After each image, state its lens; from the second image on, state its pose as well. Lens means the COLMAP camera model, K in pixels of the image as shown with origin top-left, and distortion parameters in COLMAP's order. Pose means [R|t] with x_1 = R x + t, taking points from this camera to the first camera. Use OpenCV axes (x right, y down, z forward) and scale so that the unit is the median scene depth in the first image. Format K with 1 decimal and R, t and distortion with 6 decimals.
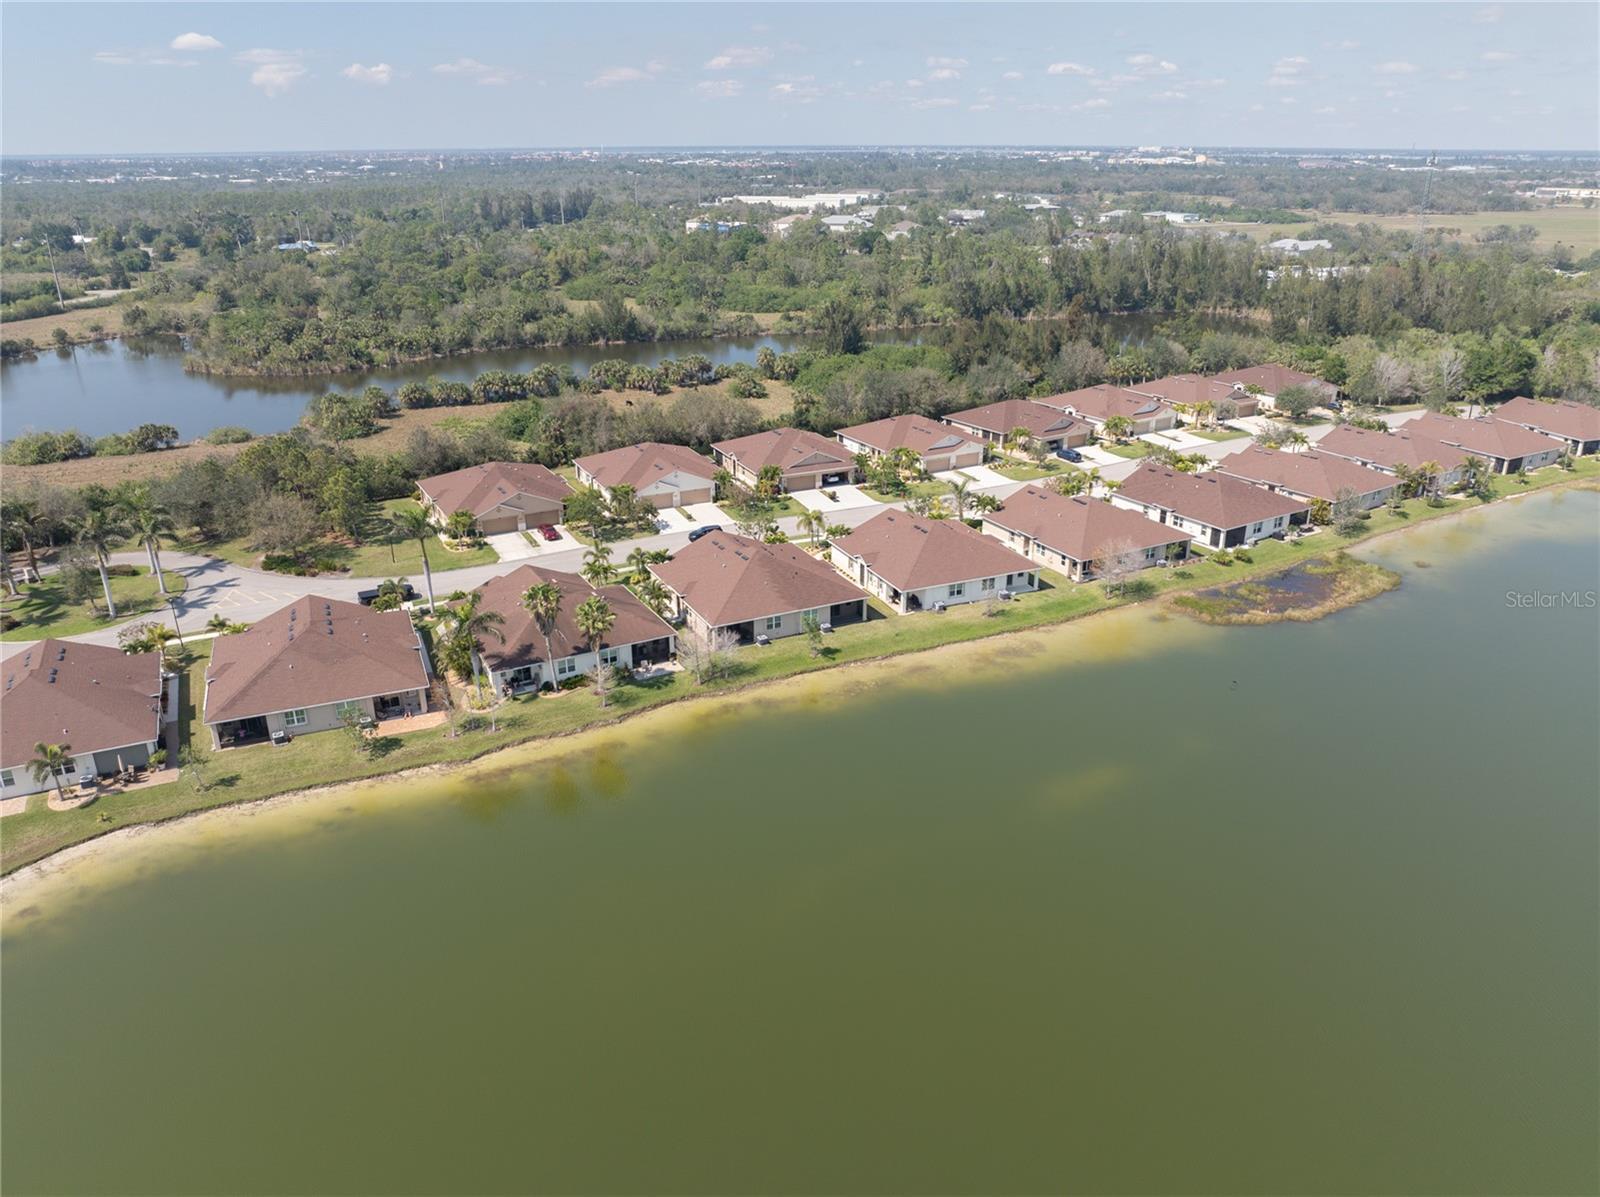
lens RADIAL K [[1125.3, 0, 800.0], [0, 1125.3, 598.5], [0, 0, 1]] dist [-0.042646, 0.001890]
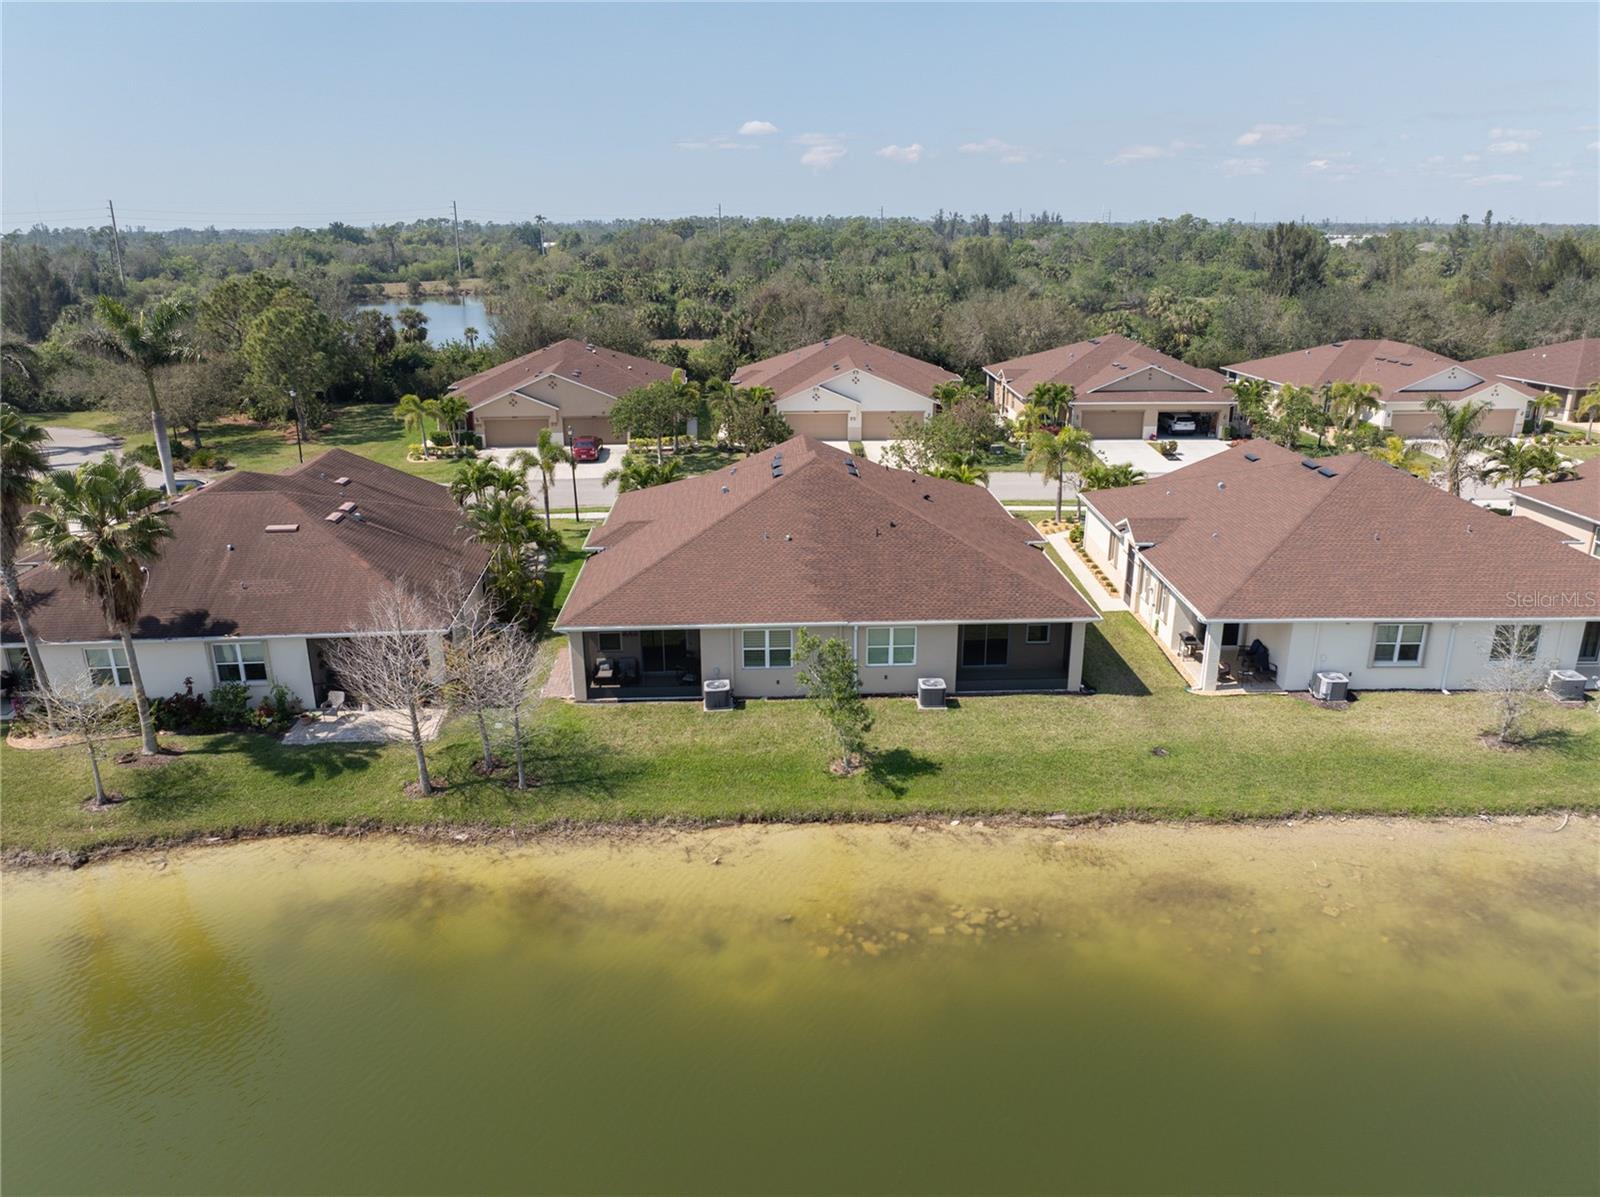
lens RADIAL K [[1125.3, 0, 800.0], [0, 1125.3, 598.5], [0, 0, 1]] dist [-0.042646, 0.001890]
pose [[0.912112, 0.127228, -0.389698, 0.106066], [-0.149852, 0.988310, -0.028077, 0.013874], [0.381570, 0.084007, 0.920515, 0.651388]]
